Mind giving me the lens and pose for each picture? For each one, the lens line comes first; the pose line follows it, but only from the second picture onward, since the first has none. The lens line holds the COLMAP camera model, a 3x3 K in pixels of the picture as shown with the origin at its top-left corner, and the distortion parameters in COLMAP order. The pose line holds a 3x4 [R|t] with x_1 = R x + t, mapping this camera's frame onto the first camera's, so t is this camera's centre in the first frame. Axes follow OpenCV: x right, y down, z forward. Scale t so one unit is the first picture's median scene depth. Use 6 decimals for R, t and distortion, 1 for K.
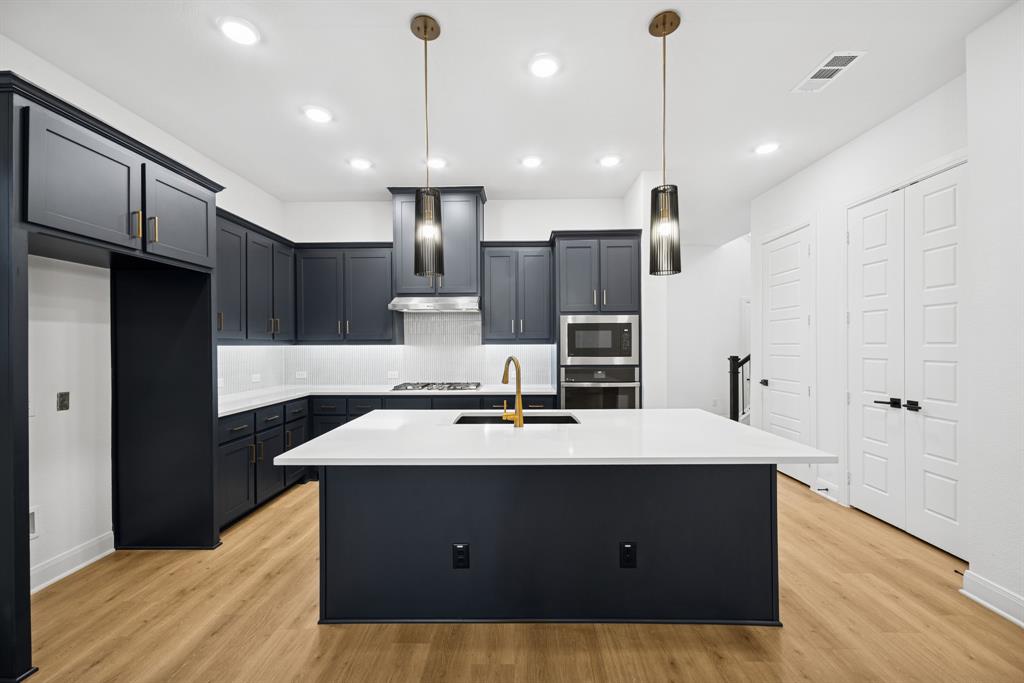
lens RADIAL K [[394.0, 0, 506.1], [0, 394.0, 349.7], [0, 0, 1]] dist [0.003997, 0.001222]
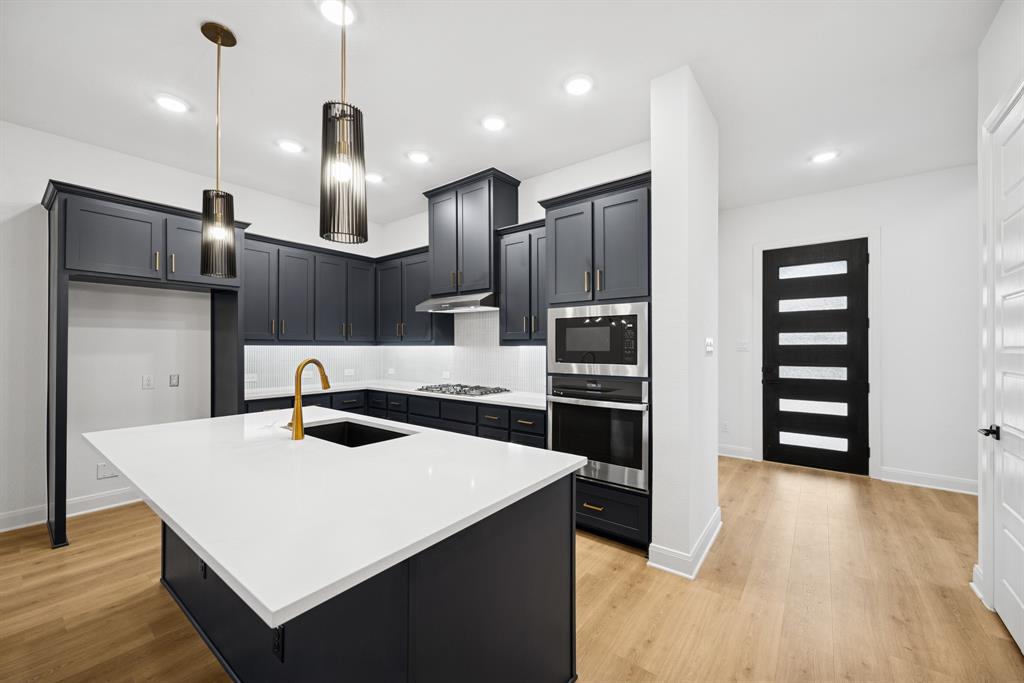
lens RADIAL K [[394.0, 0, 505.6], [0, 394.0, 347.7], [0, 0, 1]] dist [0.003997, 0.001222]
pose [[0.804604, 0.007538, -0.593764, 0.540132], [-0.012564, 0.999912, -0.004332, -0.005690], [0.593679, 0.010946, 0.804628, 0.334045]]
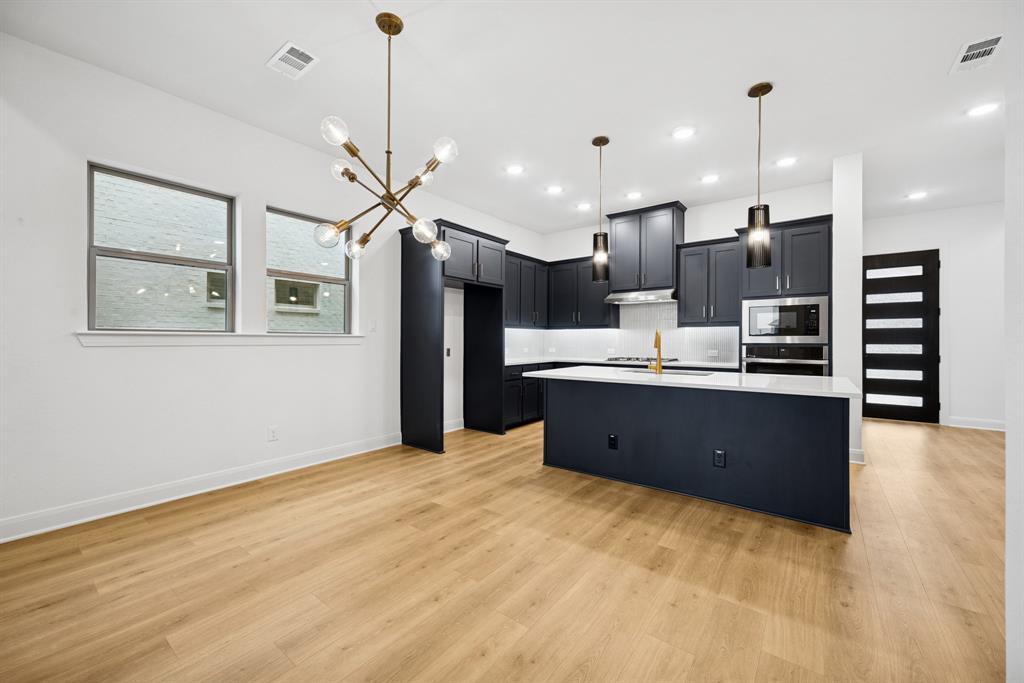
lens RADIAL K [[394.0, 0, 510.3], [0, 394.0, 341.8], [0, 0, 1]] dist [0.003997, 0.001222]
pose [[0.806481, 0.009246, -0.591187, 0.279512], [-0.012842, 0.999916, -0.001880, 0.045914], [0.591120, 0.009108, 0.806532, -0.347277]]
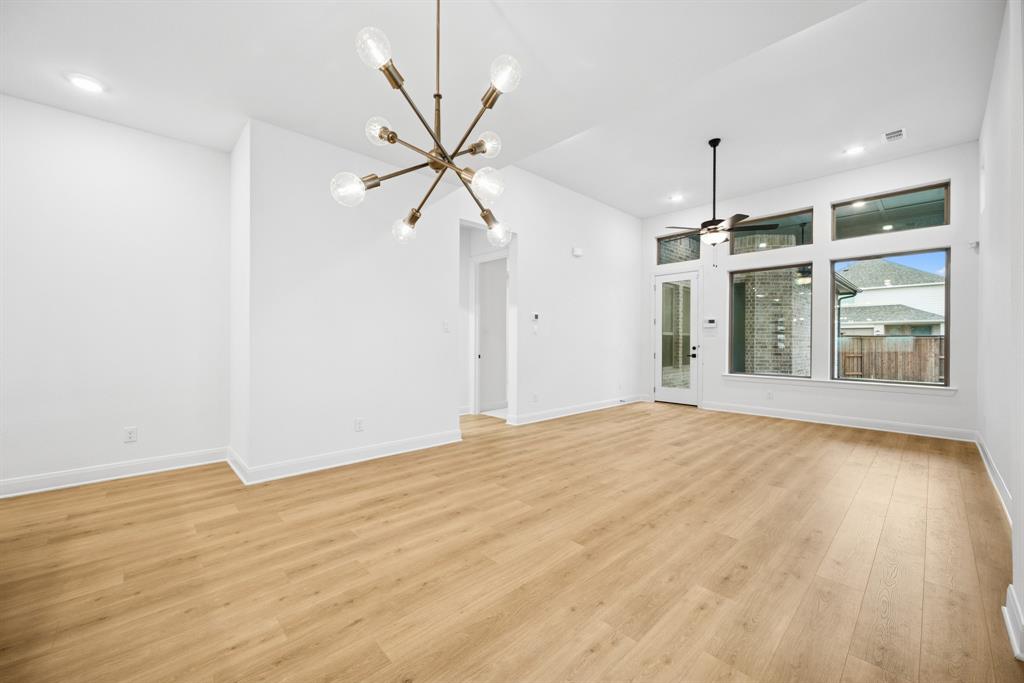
lens RADIAL K [[394.0, 0, 510.5], [0, 394.0, 344.4], [0, 0, 1]] dist [0.003997, 0.001222]
pose [[-0.702310, -0.004833, 0.711855, -0.601184], [0.007277, 0.999876, 0.013967, 0.044207], [-0.711834, 0.014989, -0.702188, 0.275346]]
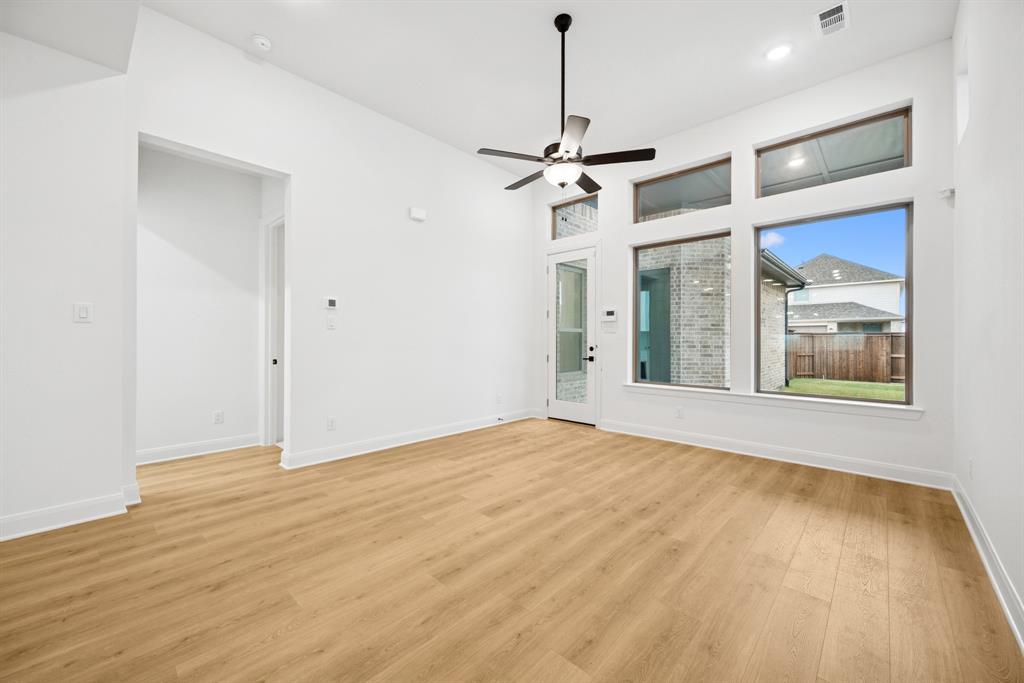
lens RADIAL K [[394.0, 0, 508.8], [0, 394.0, 340.9], [0, 0, 1]] dist [0.003997, 0.001222]
pose [[-0.743894, 0.000409, 0.668298, -0.607059], [0.008599, 0.999923, 0.008959, 0.052086], [-0.668242, 0.012411, -0.743840, -0.408360]]
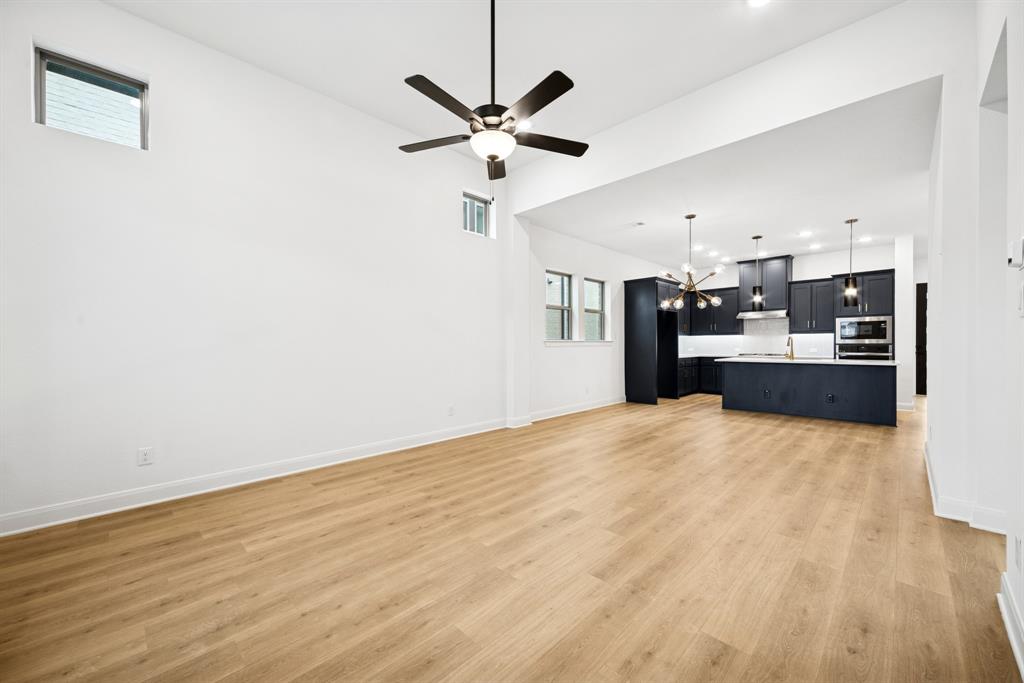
lens RADIAL K [[394.0, 0, 514.8], [0, 394.0, 348.0], [0, 0, 1]] dist [0.003997, 0.001222]
pose [[0.731776, 0.009092, -0.681484, 0.311794], [-0.007196, 0.999958, 0.005614, 0.061250], [0.681507, 0.000796, 0.731811, -1.519171]]
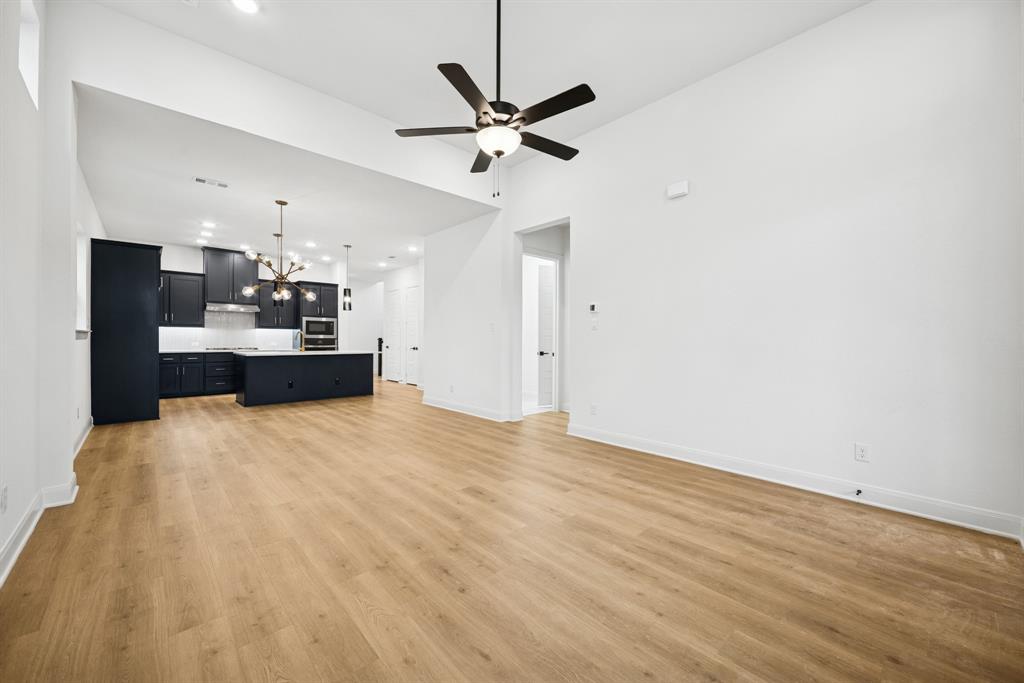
lens RADIAL K [[394.0, 0, 512.4], [0, 394.0, 339.0], [0, 0, 1]] dist [0.003997, 0.001222]
pose [[0.715374, 0.007345, 0.698703, -0.610509], [0.000041, 0.999944, -0.010553, 0.069335], [-0.698742, 0.007578, 0.715334, -1.554647]]
